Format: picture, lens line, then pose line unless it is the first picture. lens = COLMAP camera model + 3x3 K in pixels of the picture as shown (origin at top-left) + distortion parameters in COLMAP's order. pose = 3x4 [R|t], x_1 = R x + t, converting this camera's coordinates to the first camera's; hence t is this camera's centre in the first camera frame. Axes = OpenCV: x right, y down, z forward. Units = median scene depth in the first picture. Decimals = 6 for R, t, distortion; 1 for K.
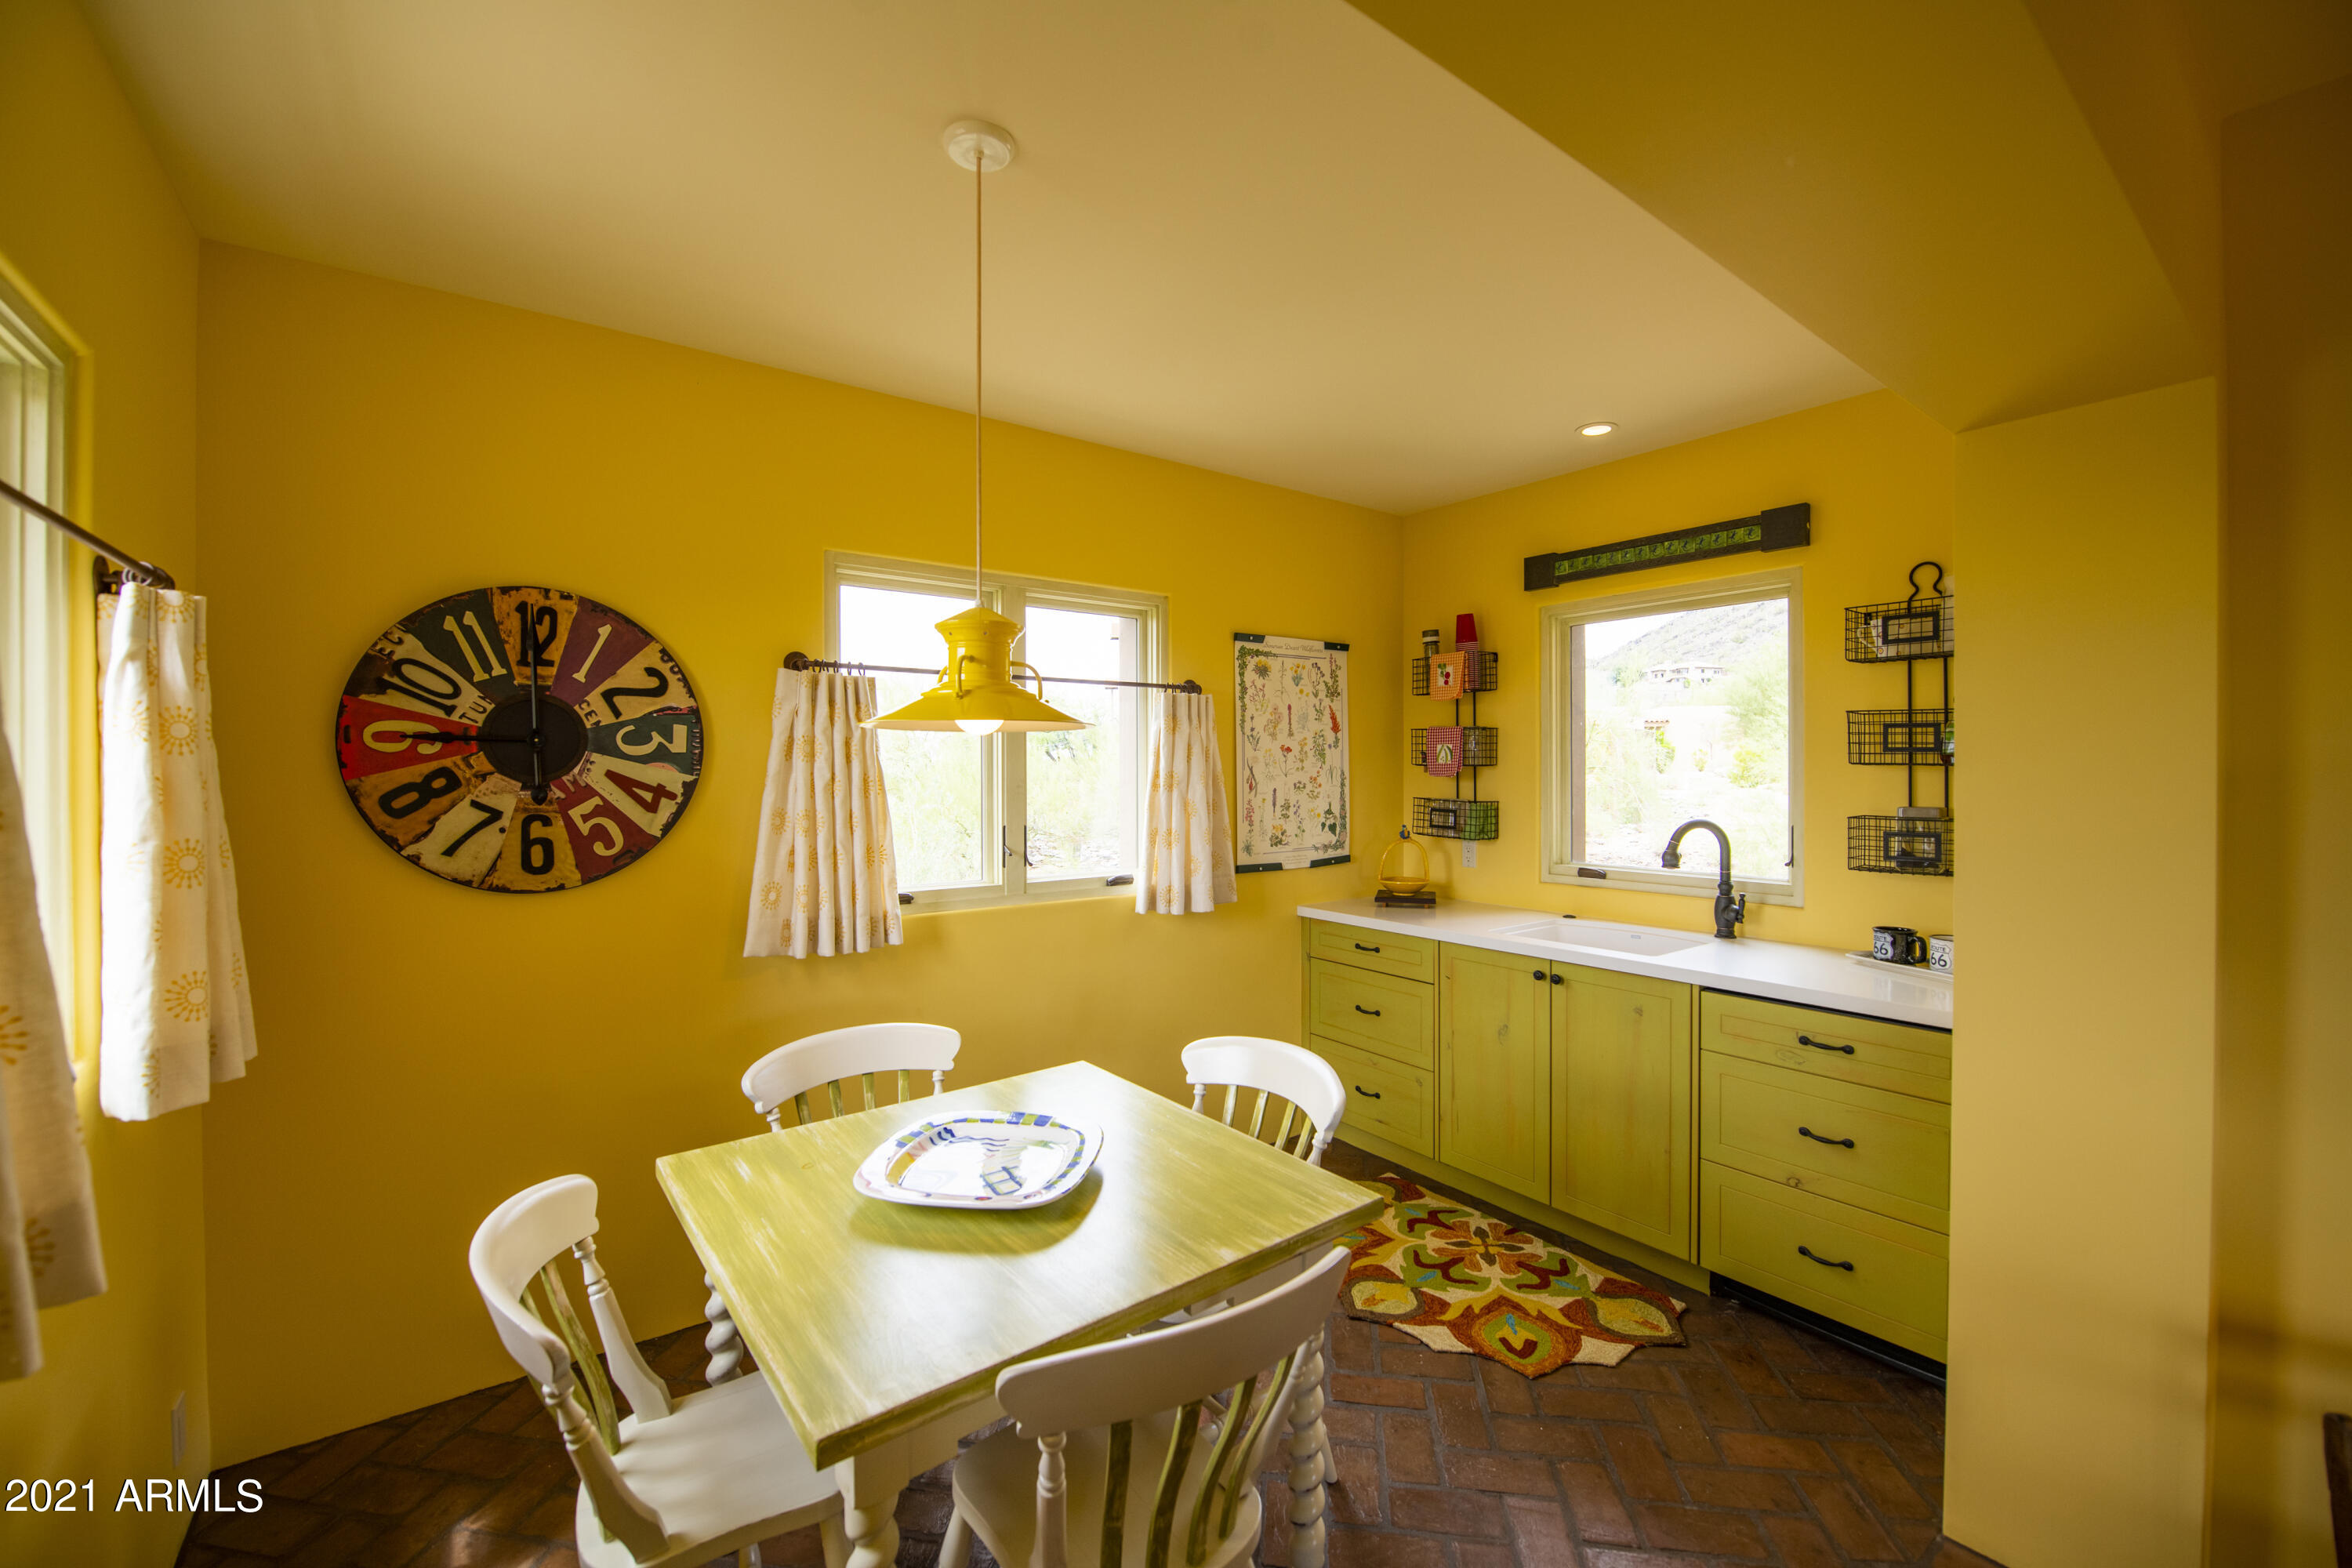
lens RADIAL K [[933.5, 0, 1176.0], [0, 933.5, 784.0], [0, 0, 1]] dist [-0.002011, -0.007888]
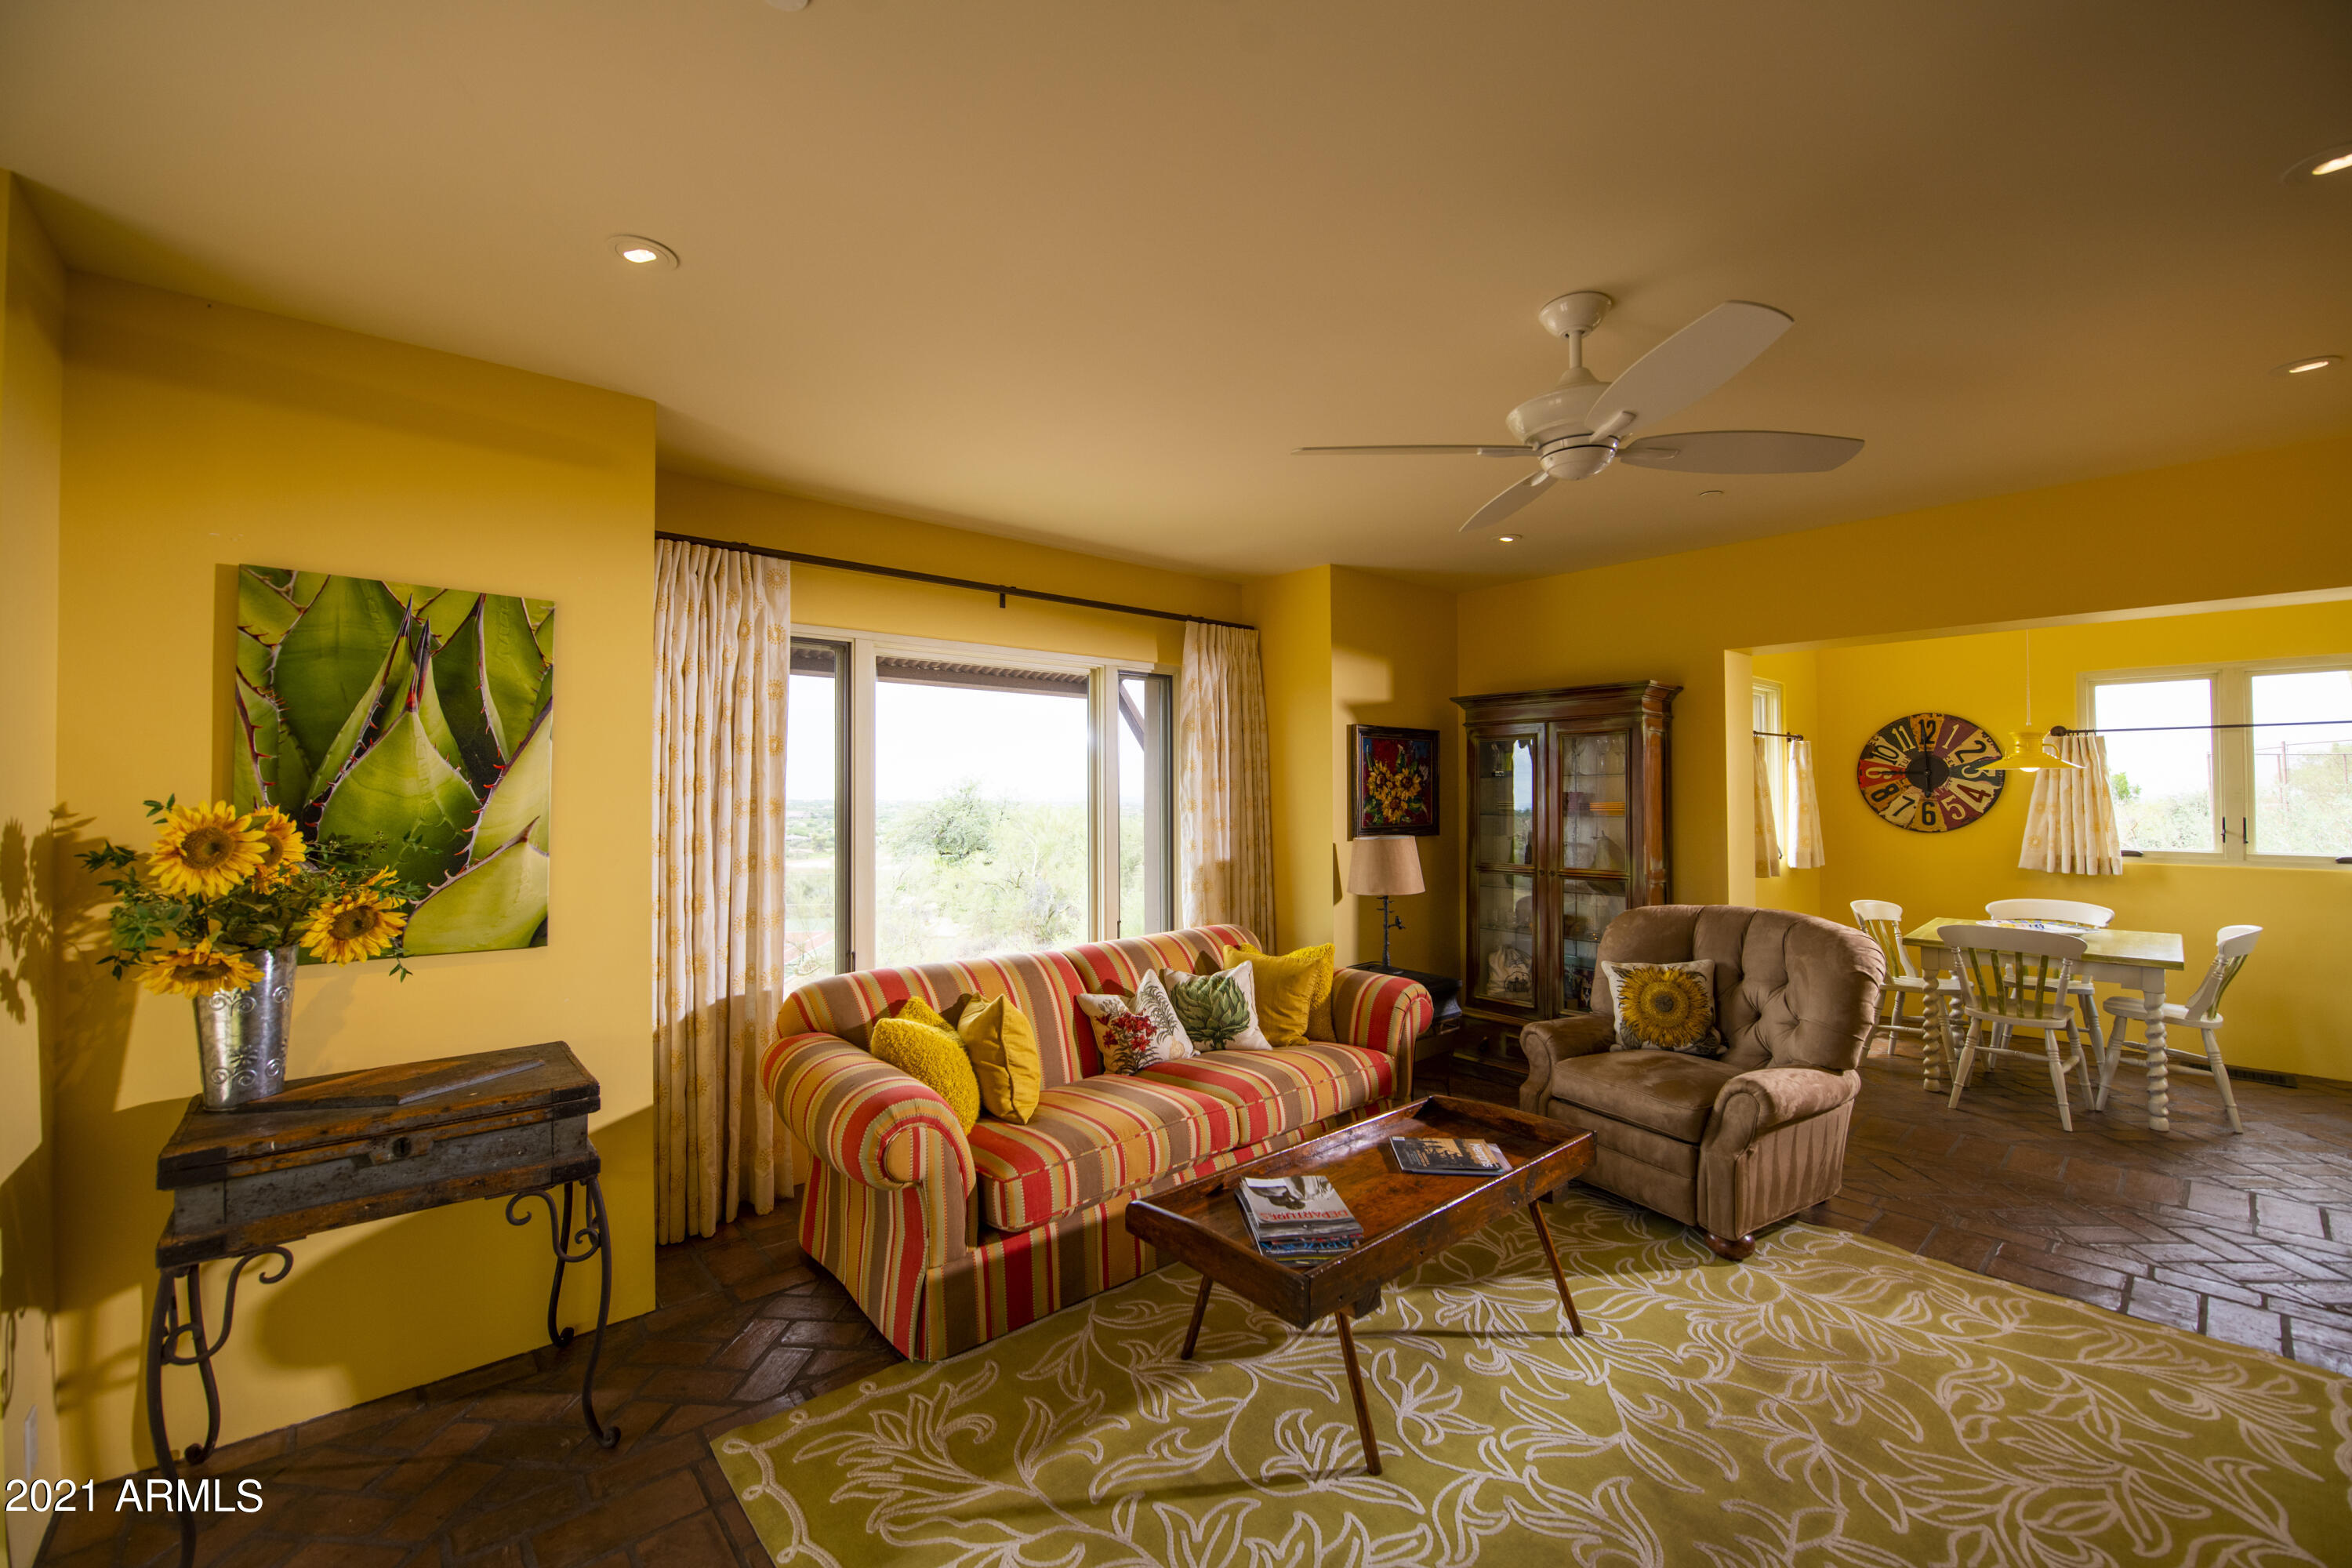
lens RADIAL K [[933.5, 0, 1176.0], [0, 933.5, 784.0], [0, 0, 1]] dist [-0.002011, -0.007888]
pose [[0.087352, -0.005169, -0.996164, 1.643506], [-0.008705, 0.999944, -0.005952, 0.016828], [0.996139, 0.009191, 0.087302, -1.257133]]
